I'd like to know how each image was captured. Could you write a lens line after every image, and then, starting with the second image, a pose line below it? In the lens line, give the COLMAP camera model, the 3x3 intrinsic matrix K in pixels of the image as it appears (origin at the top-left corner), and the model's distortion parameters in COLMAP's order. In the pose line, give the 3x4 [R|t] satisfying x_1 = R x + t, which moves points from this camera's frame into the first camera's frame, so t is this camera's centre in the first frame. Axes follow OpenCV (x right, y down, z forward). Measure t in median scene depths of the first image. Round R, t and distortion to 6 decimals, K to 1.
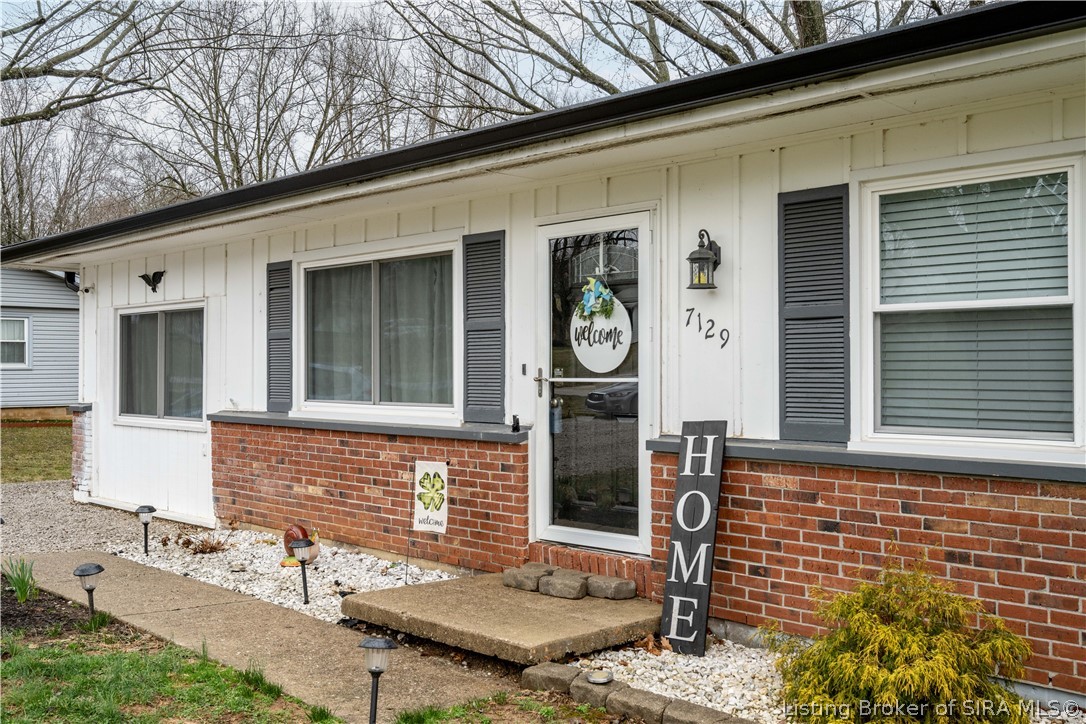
lens RADIAL K [[952.0, 0, 546.9], [0, 952.0, 360.6], [0, 0, 1]] dist [-0.070600, -0.003143]
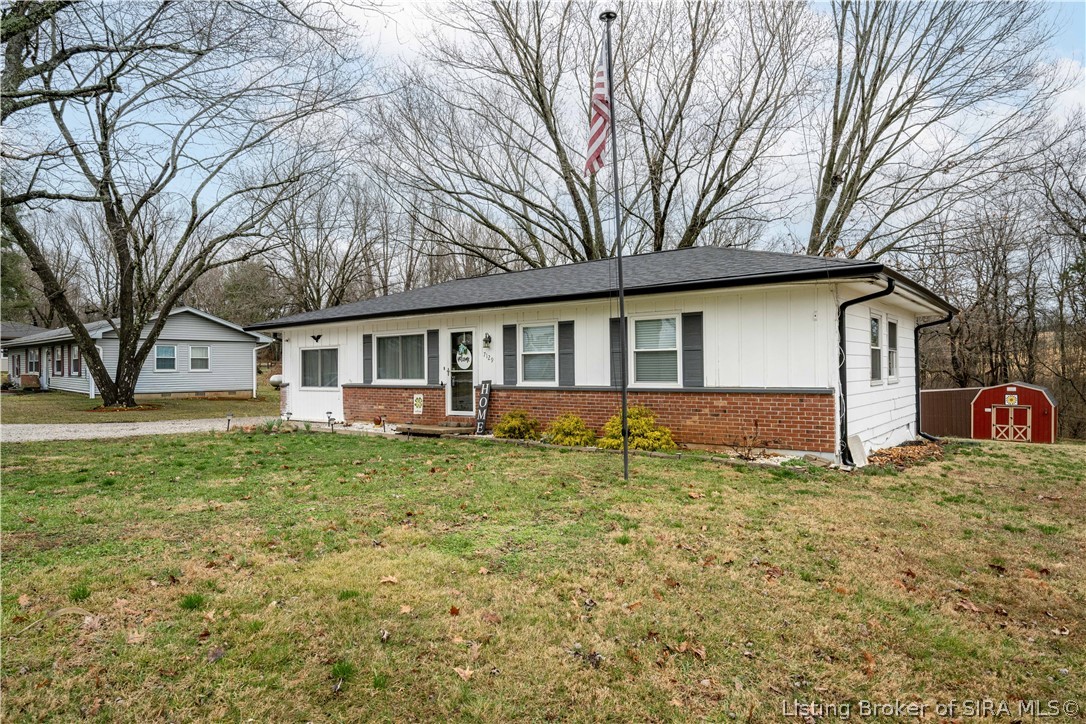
lens RADIAL K [[649.9, 0, 534.4], [0, 649.9, 367.2], [0, 0, 1]] dist [-0.000850, 0.000081]
pose [[0.997943, -0.007468, 0.063677, 0.152534], [0.007300, 0.999969, 0.002867, 0.000586], [-0.063696, -0.002397, 0.997966, -1.405278]]
